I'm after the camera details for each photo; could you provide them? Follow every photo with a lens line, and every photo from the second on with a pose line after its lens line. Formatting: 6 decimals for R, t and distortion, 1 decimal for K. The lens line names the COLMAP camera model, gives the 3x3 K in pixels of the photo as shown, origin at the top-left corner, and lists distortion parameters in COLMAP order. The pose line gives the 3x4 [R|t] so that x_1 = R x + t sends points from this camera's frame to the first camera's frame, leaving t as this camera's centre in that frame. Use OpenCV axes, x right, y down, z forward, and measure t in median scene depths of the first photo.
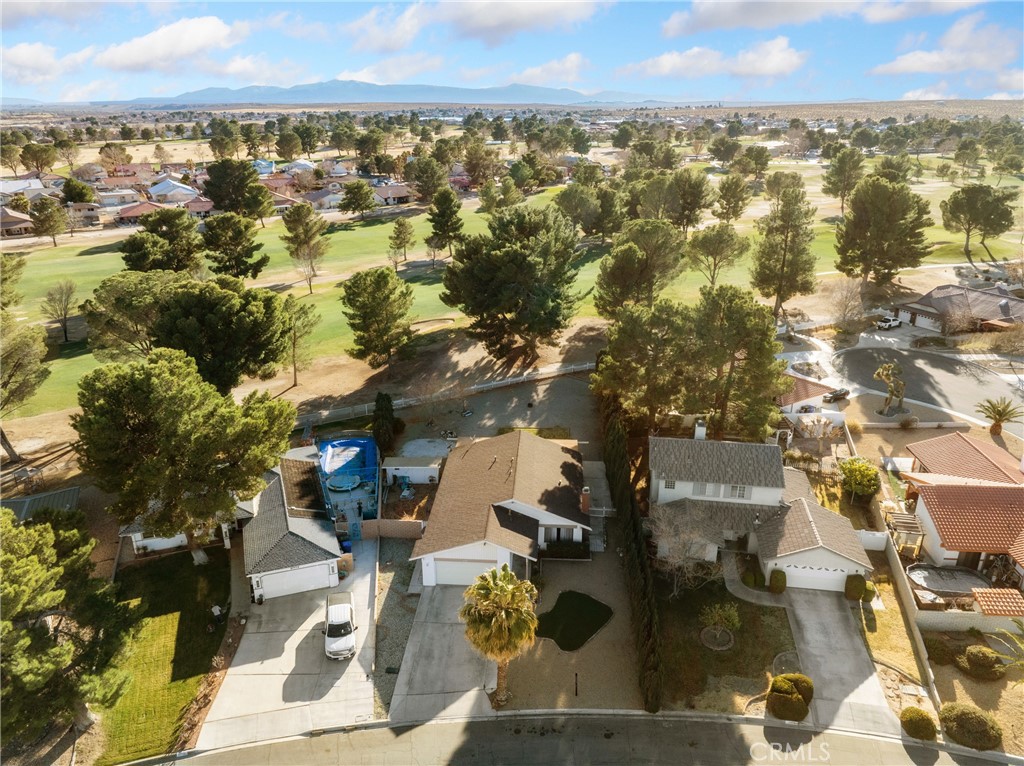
lens RADIAL K [[728.1, 0, 515.4], [0, 728.1, 387.0], [0, 0, 1]] dist [-0.036855, -0.000303]
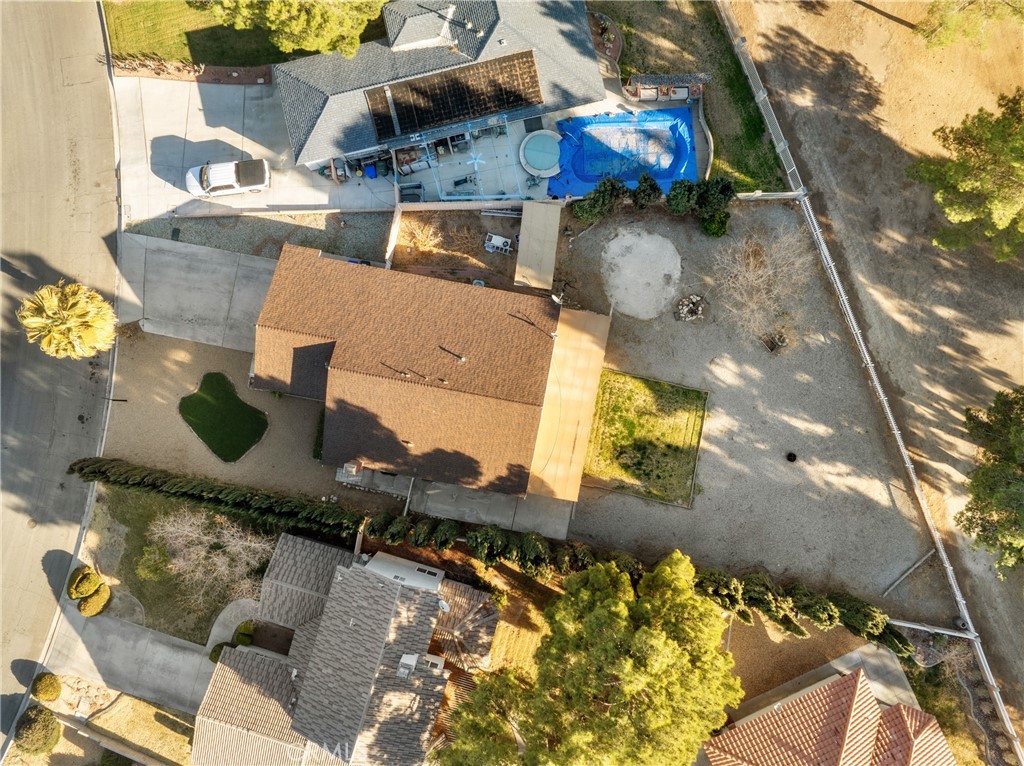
lens RADIAL K [[728.1, 0, 515.4], [0, 728.1, 387.0], [0, 0, 1]] dist [-0.036855, -0.000303]
pose [[-0.128345, 0.991518, -0.020507, 0.005475], [-0.360980, -0.027447, 0.932169, -0.437512], [0.923699, 0.127042, 0.361441, 0.622406]]
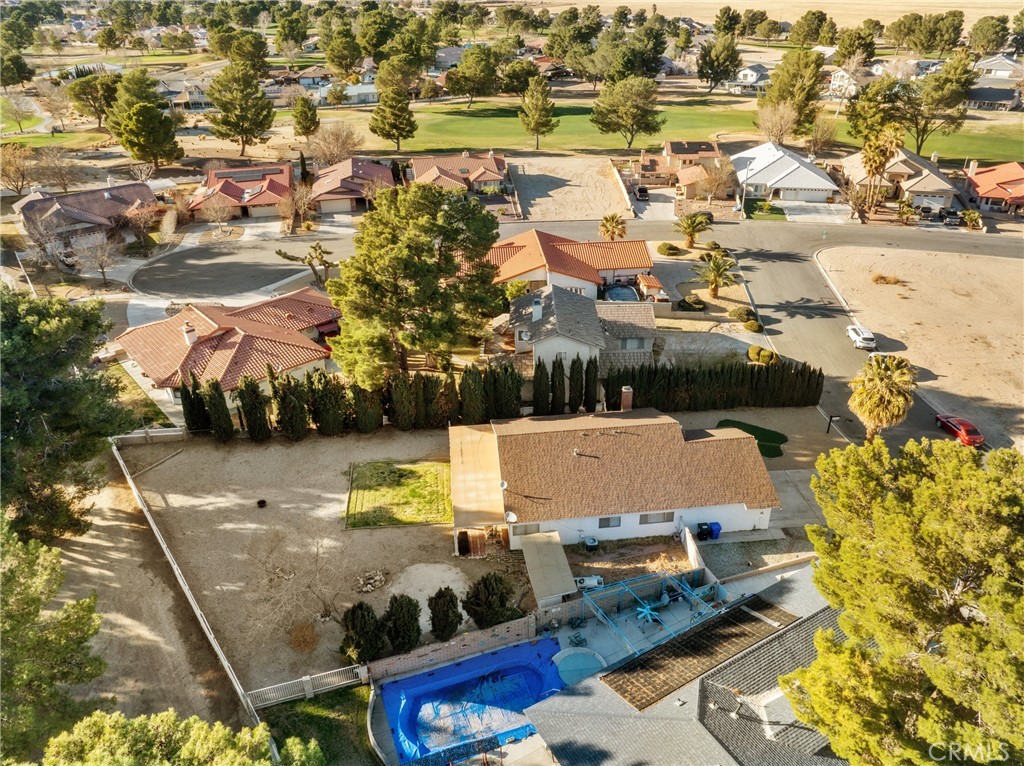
lens RADIAL K [[728.1, 0, 515.4], [0, 728.1, 387.0], [0, 0, 1]] dist [-0.036855, -0.000303]
pose [[-0.165261, -0.500794, 0.849644, -0.499833], [0.375068, 0.764848, 0.523767, -0.298236], [-0.912148, 0.405232, 0.061432, 0.765041]]
